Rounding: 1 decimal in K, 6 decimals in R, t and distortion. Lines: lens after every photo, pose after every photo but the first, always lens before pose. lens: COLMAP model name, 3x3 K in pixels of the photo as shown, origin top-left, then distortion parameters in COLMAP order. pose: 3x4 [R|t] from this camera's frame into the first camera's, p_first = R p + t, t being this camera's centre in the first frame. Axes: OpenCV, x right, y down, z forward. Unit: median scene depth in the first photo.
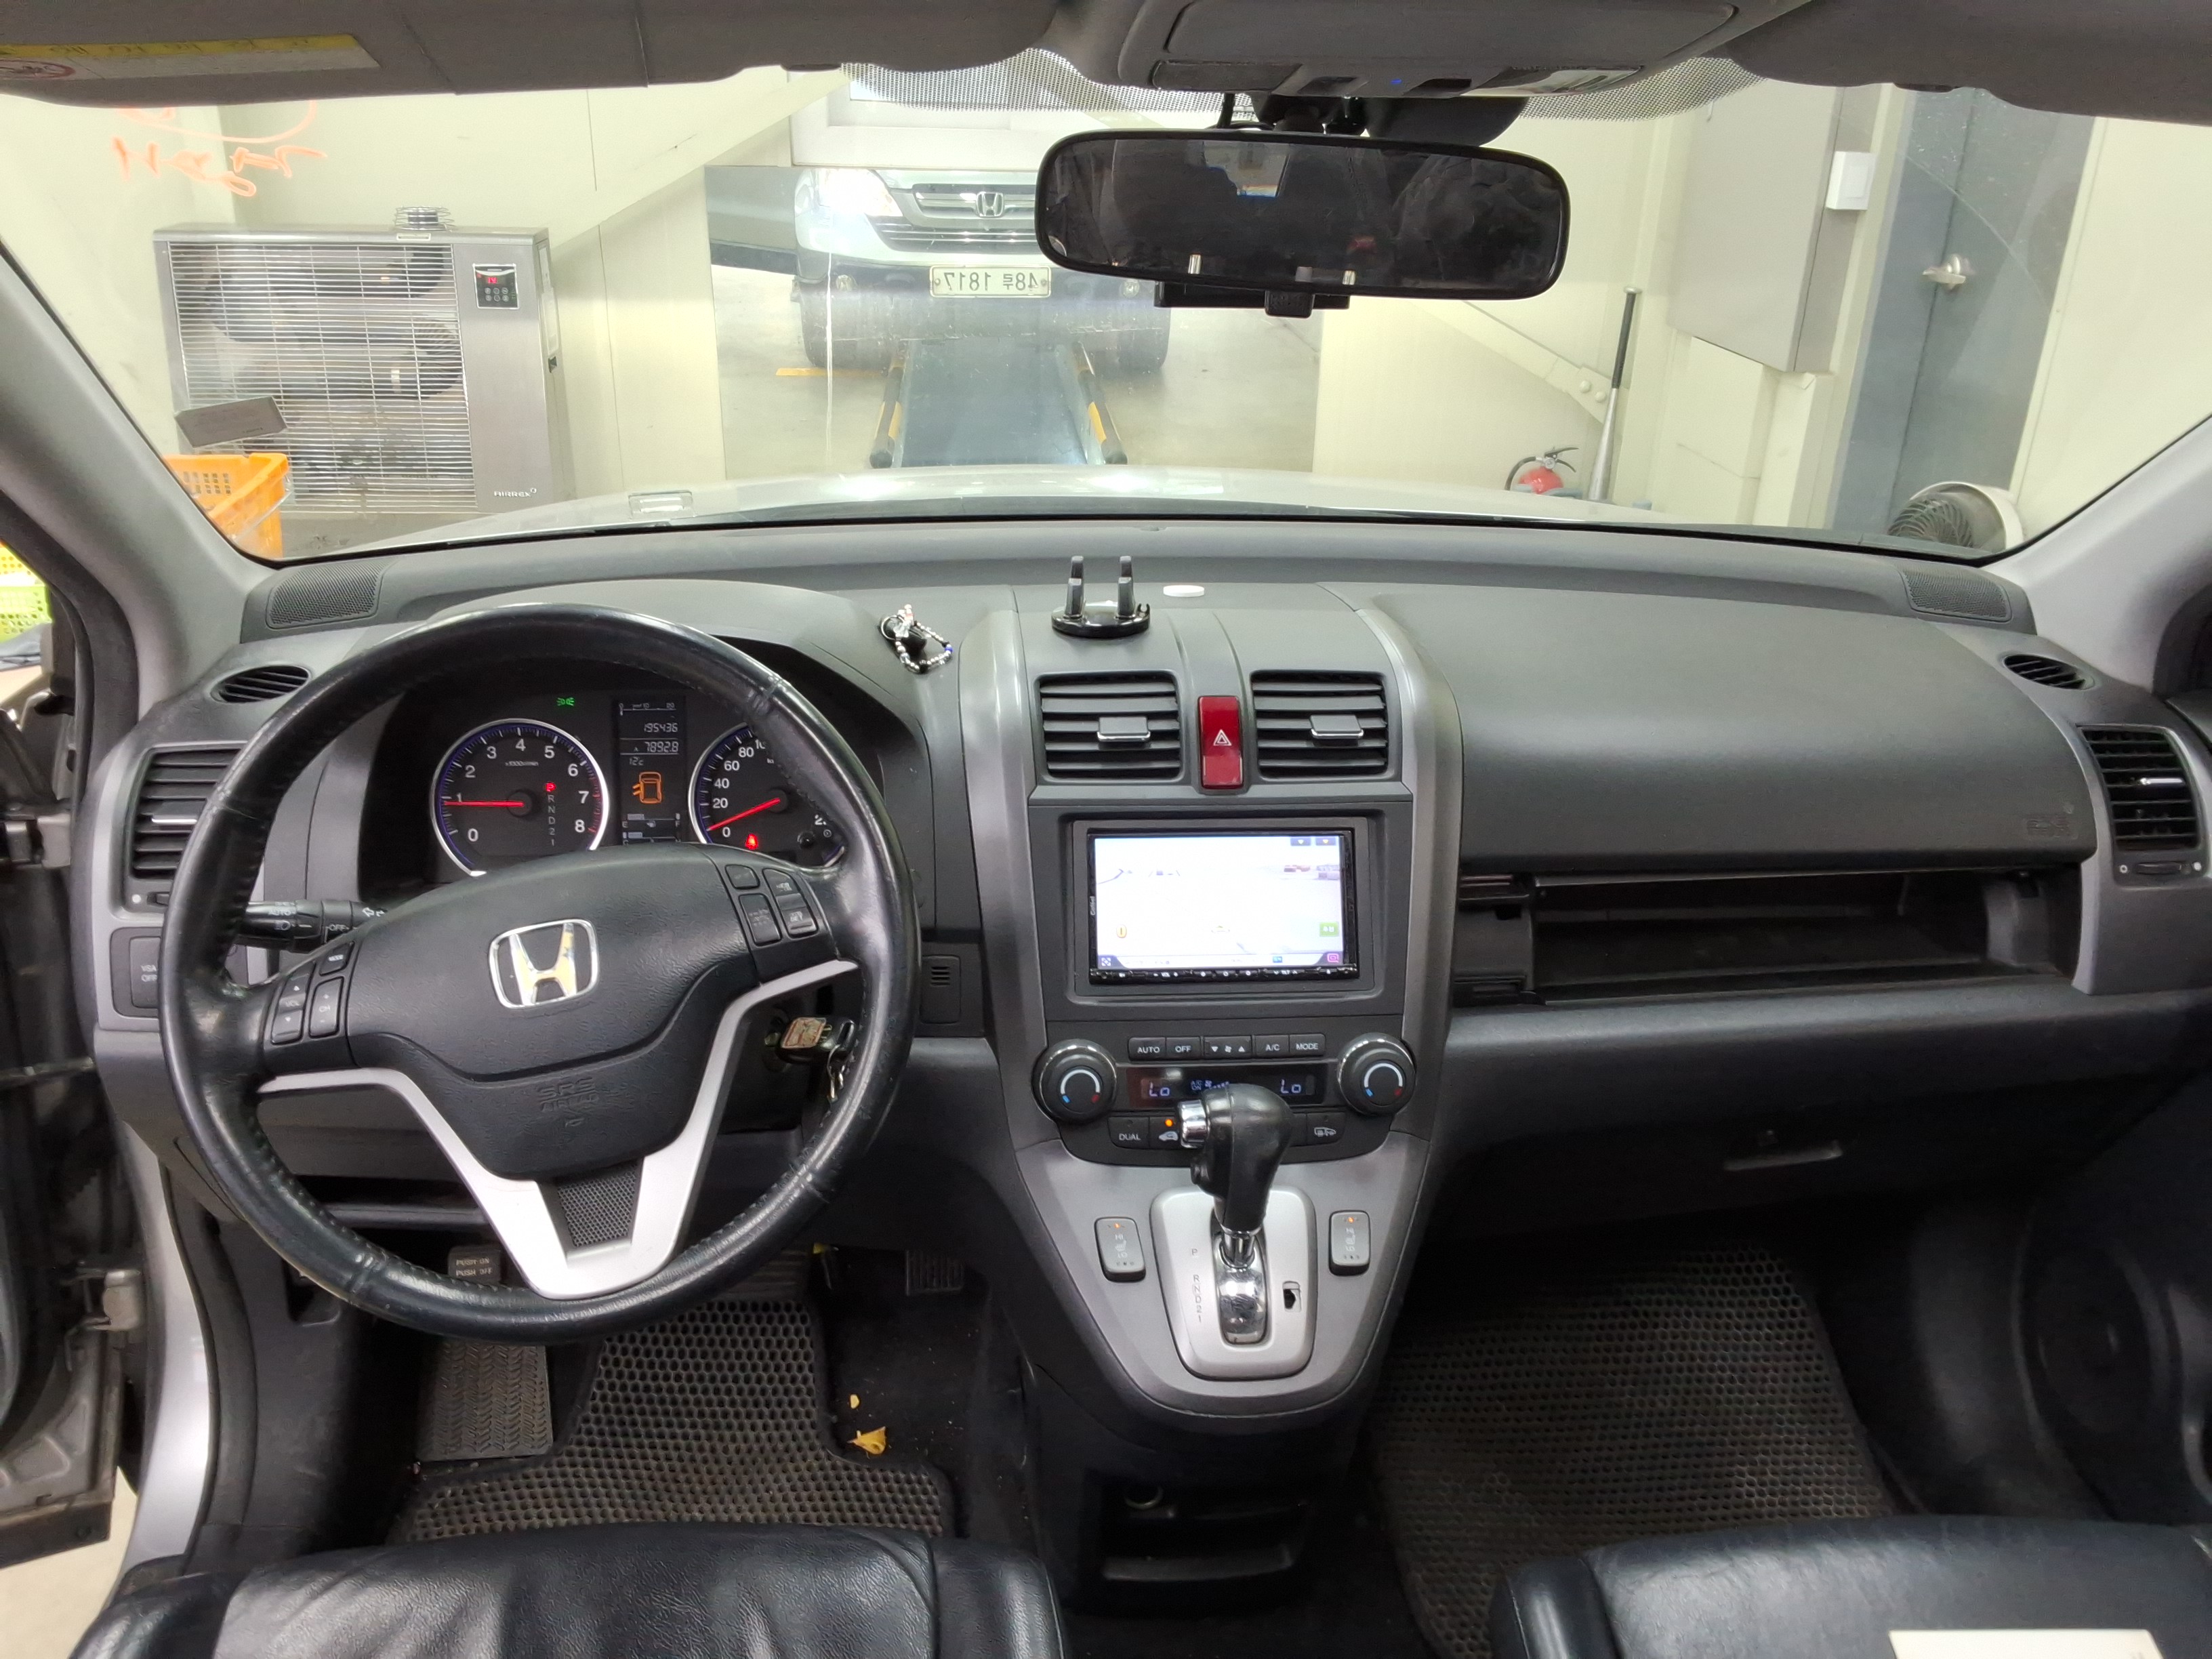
lens RADIAL K [[1779.8, 0, 1106.0], [0, 1779.8, 829.5], [0, 0, 1]] dist [0.103621, -0.162080]
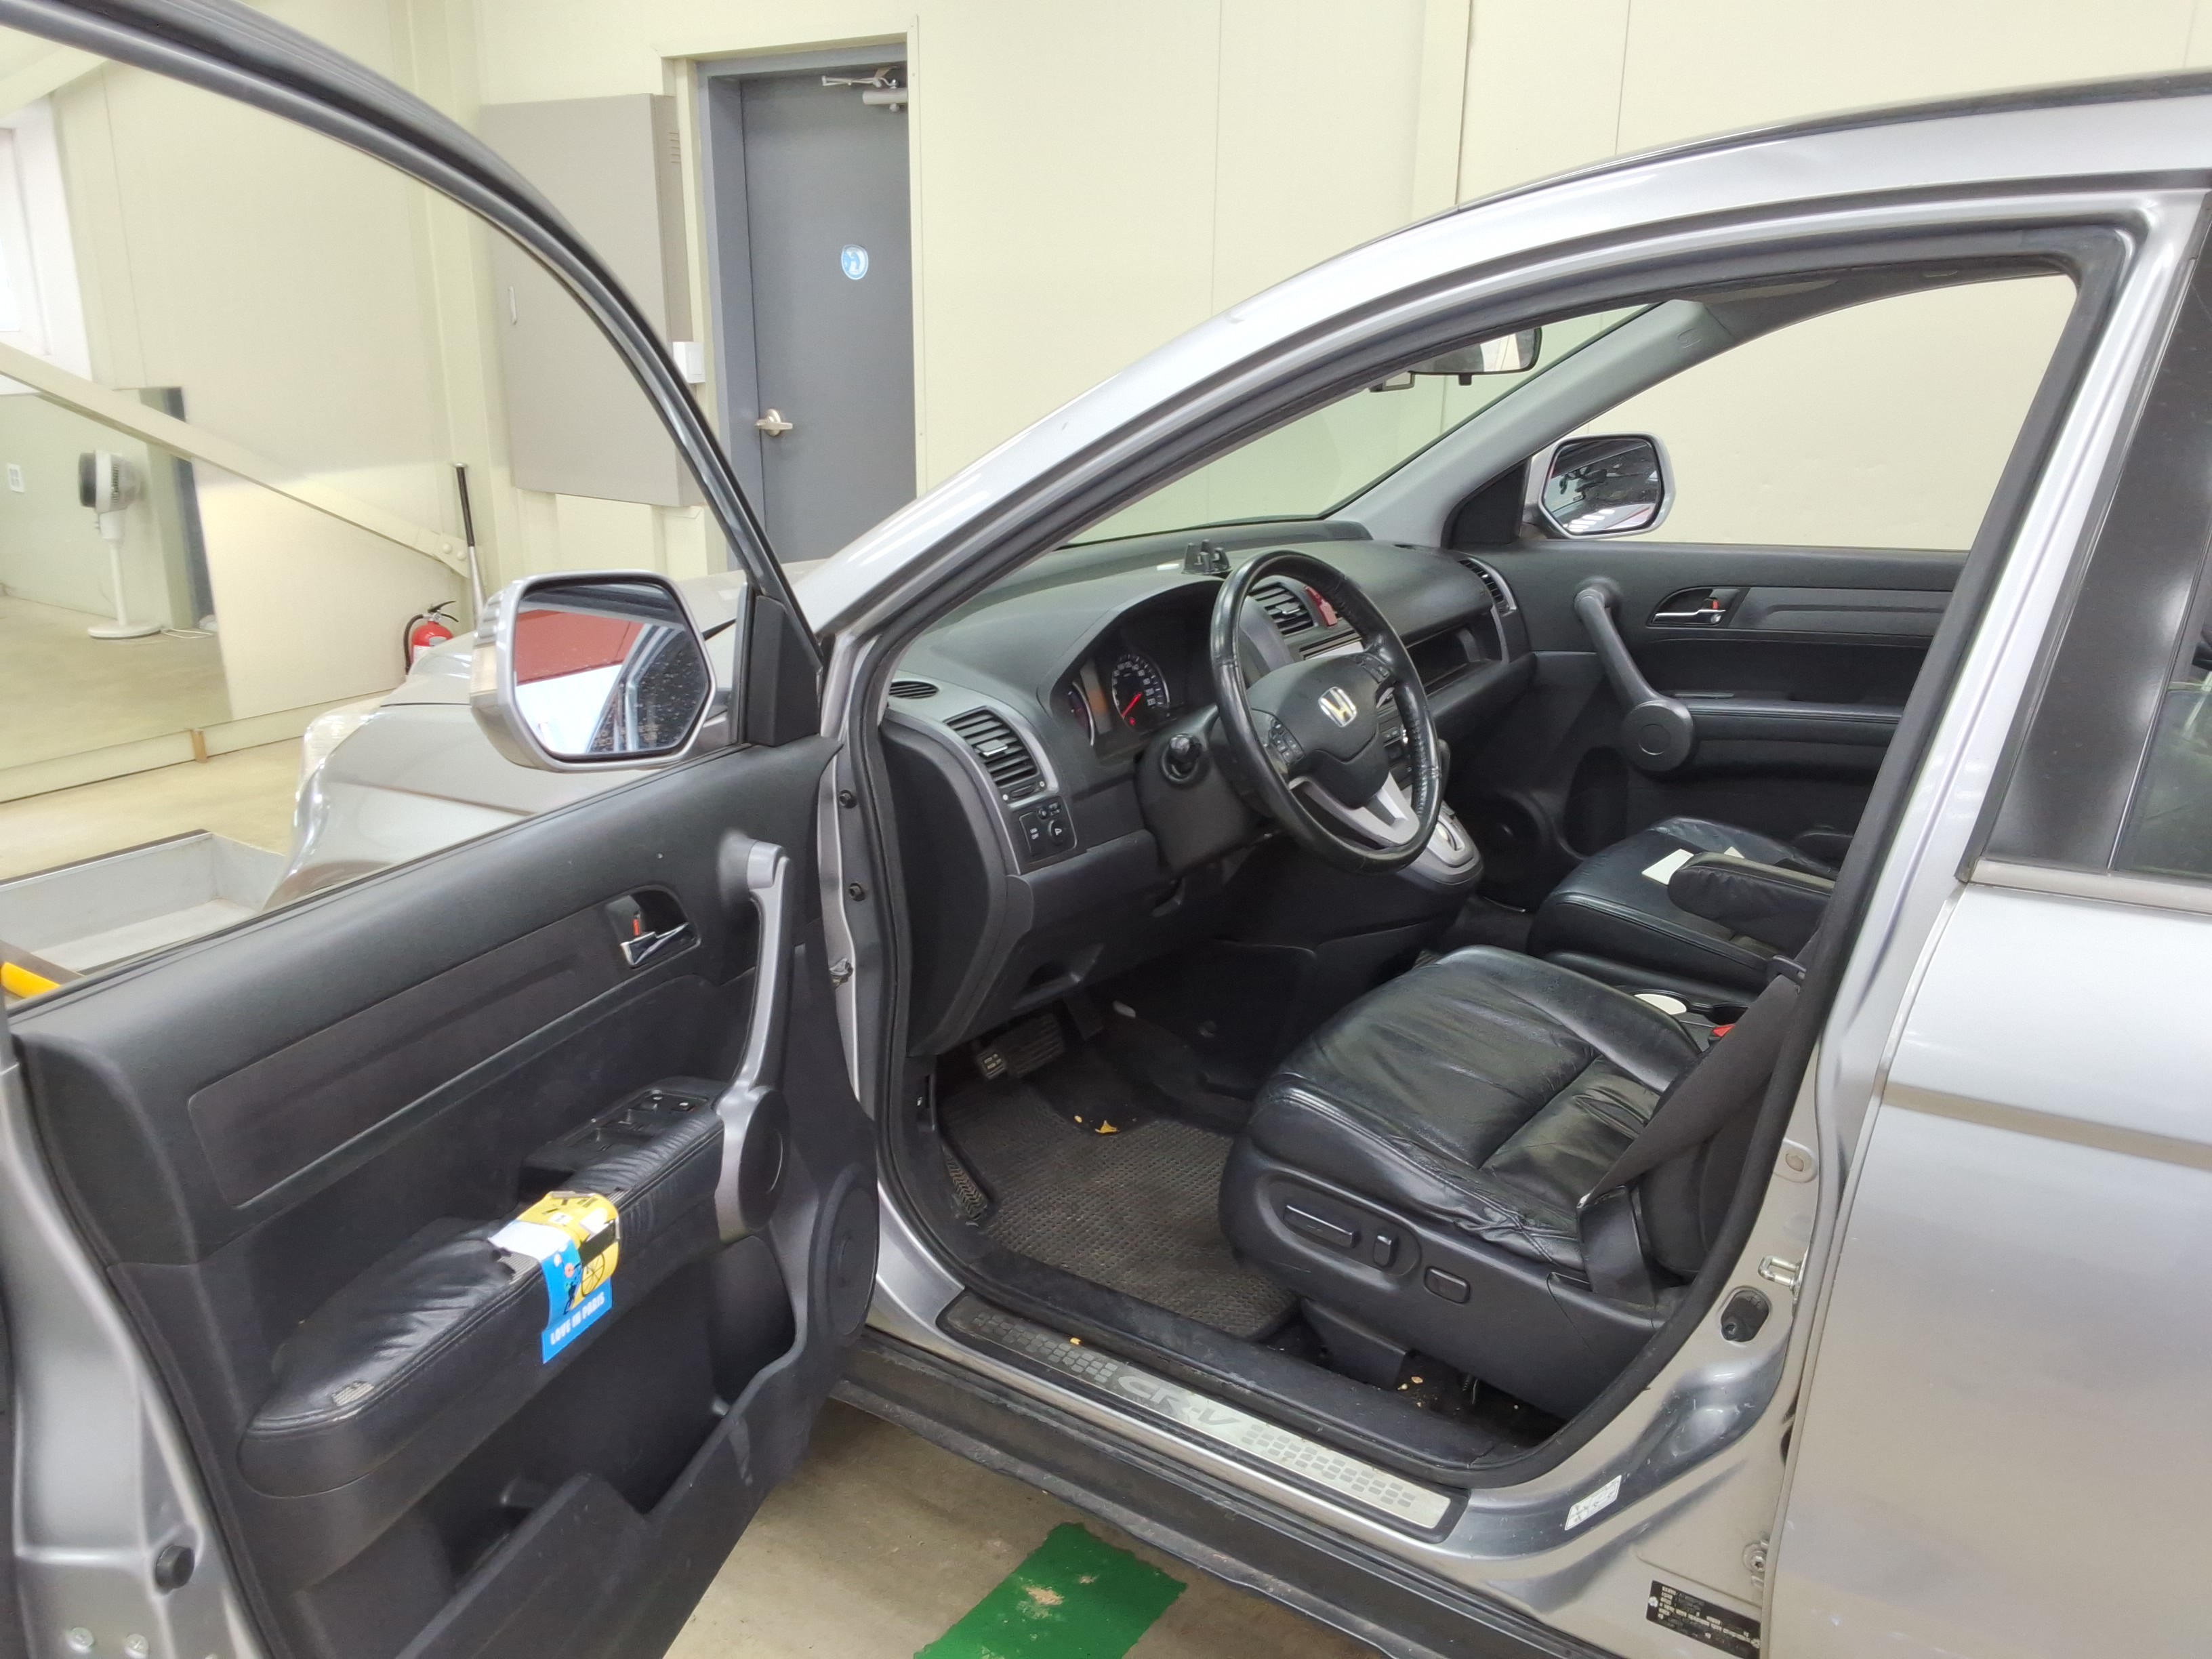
lens RADIAL K [[1779.8, 0, 1106.0], [0, 1779.8, 829.5], [0, 0, 1]] dist [0.103621, -0.162080]
pose [[0.627905, -0.253525, 0.735840, -1.595060], [0.323476, 0.944938, 0.049540, 0.012694], [-0.707883, 0.206920, 0.675341, -0.175183]]
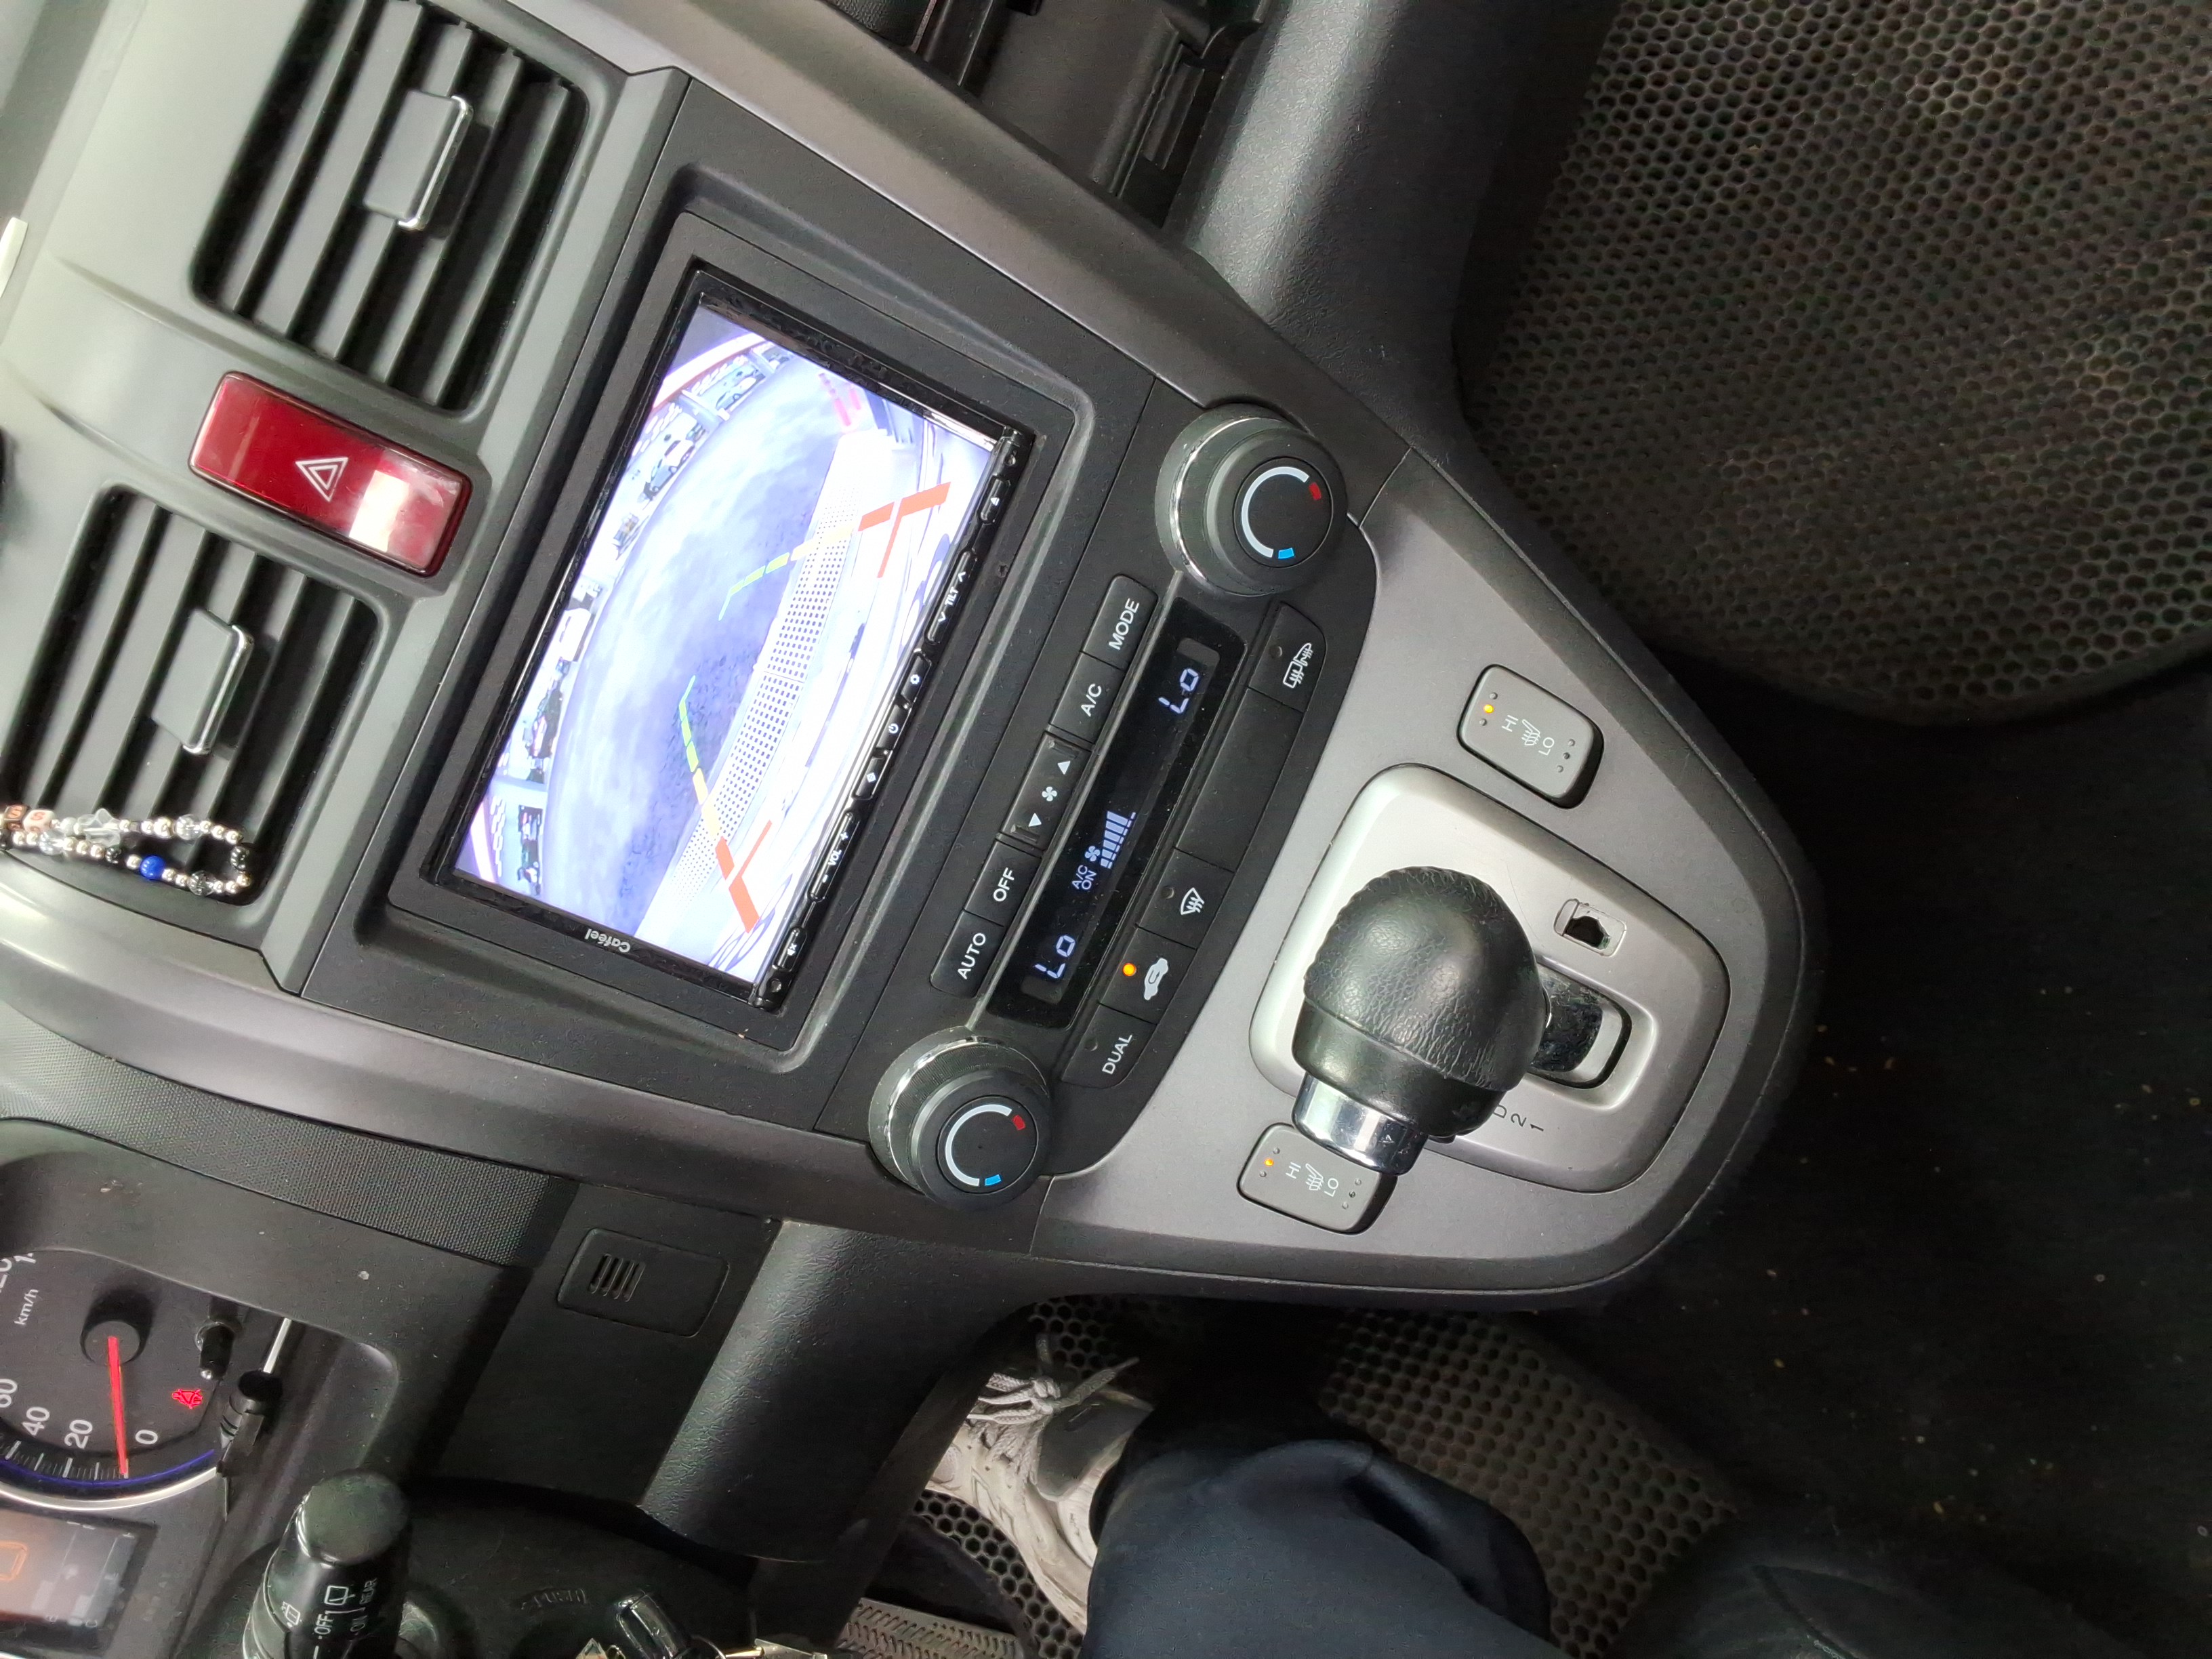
lens RADIAL K [[1779.8, 0, 1106.0], [0, 1779.8, 829.5], [0, 0, 1]] dist [0.103621, -0.162080]
pose [[0.454478, -0.877727, -0.151808, 0.122486], [0.847081, 0.373158, 0.378428, -0.025107], [-0.275508, -0.300580, 0.913098, 0.545306]]
